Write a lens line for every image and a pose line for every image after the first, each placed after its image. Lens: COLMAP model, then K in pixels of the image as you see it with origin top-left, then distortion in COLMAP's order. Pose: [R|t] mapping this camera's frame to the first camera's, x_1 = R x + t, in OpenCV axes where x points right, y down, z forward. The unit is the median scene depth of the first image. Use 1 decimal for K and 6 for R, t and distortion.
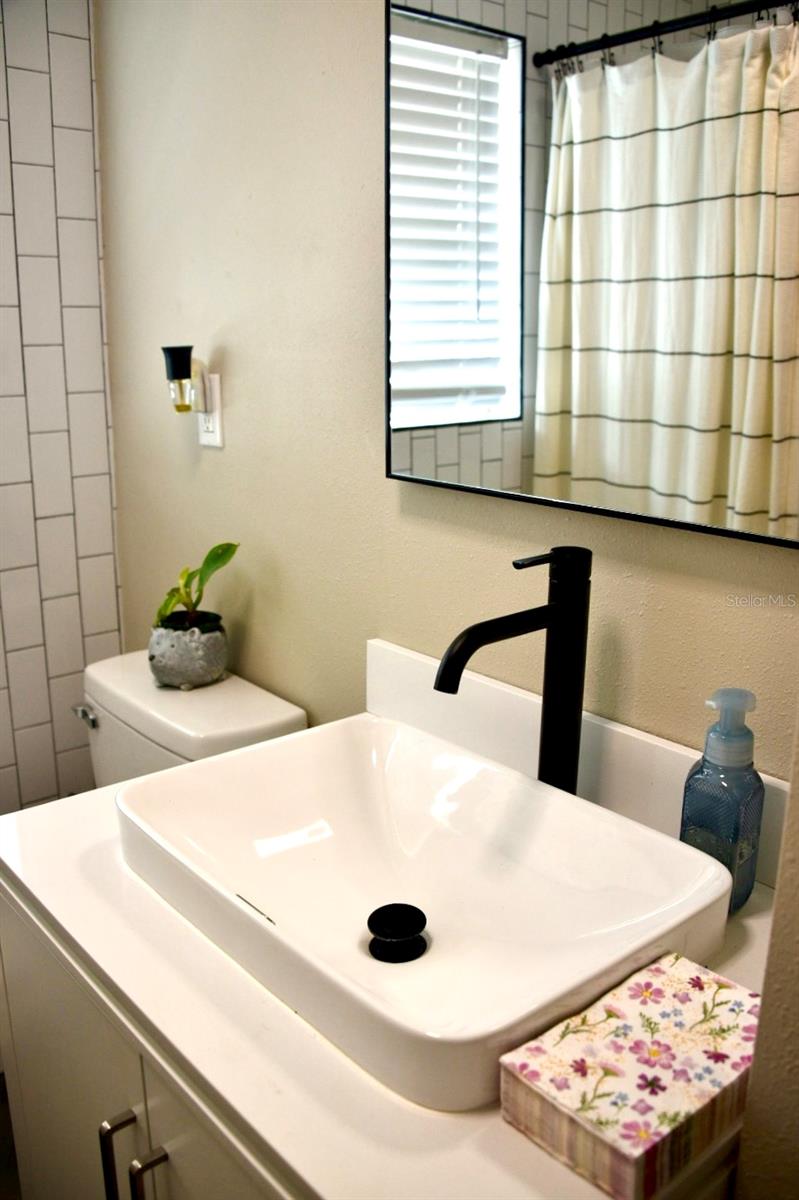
lens RADIAL K [[1005.9, 0, 399.5], [0, 1005.9, 600.0], [0, 0, 1]] dist [-0.191018, 0.184139]
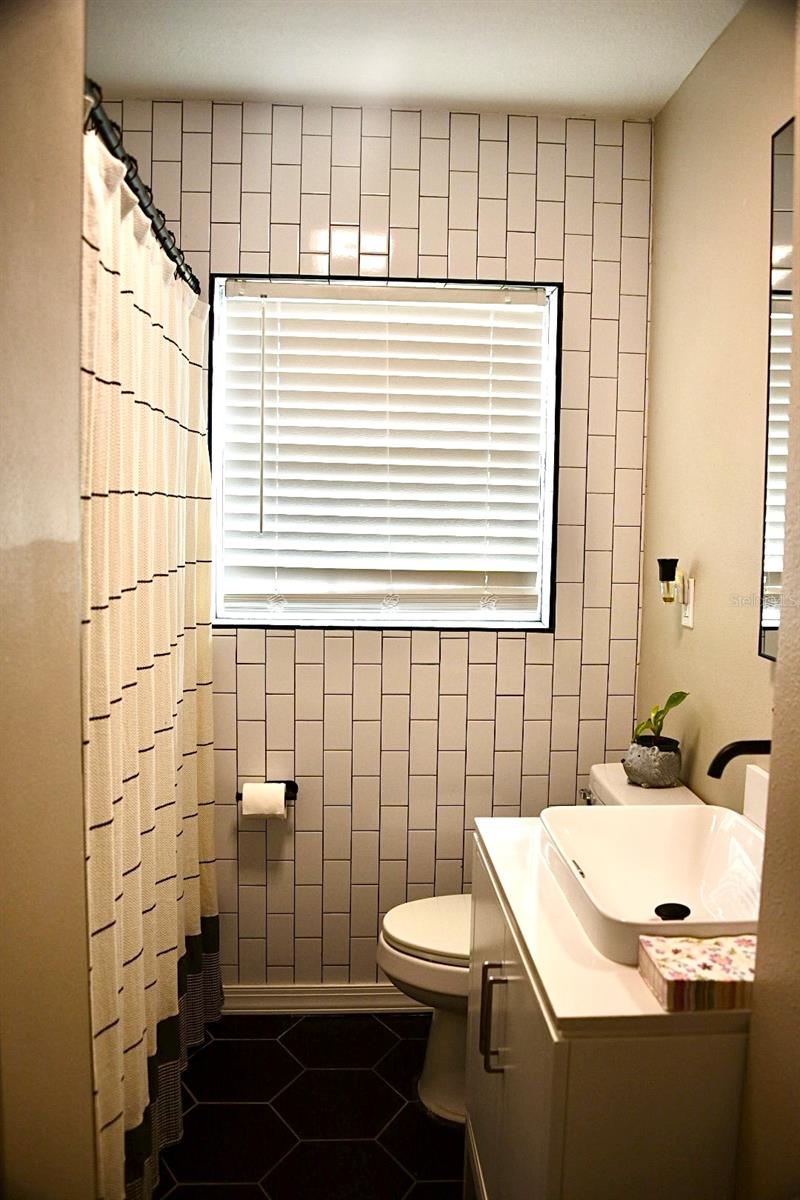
lens RADIAL K [[1005.9, 0, 400.0], [0, 1005.9, 600.0], [0, 0, 1]] dist [-0.191018, 0.184139]
pose [[0.788111, 0.058432, -0.612754, 0.384437], [-0.163030, 0.979748, -0.116257, 0.047874], [0.593551, 0.191521, 0.781676, -0.417696]]
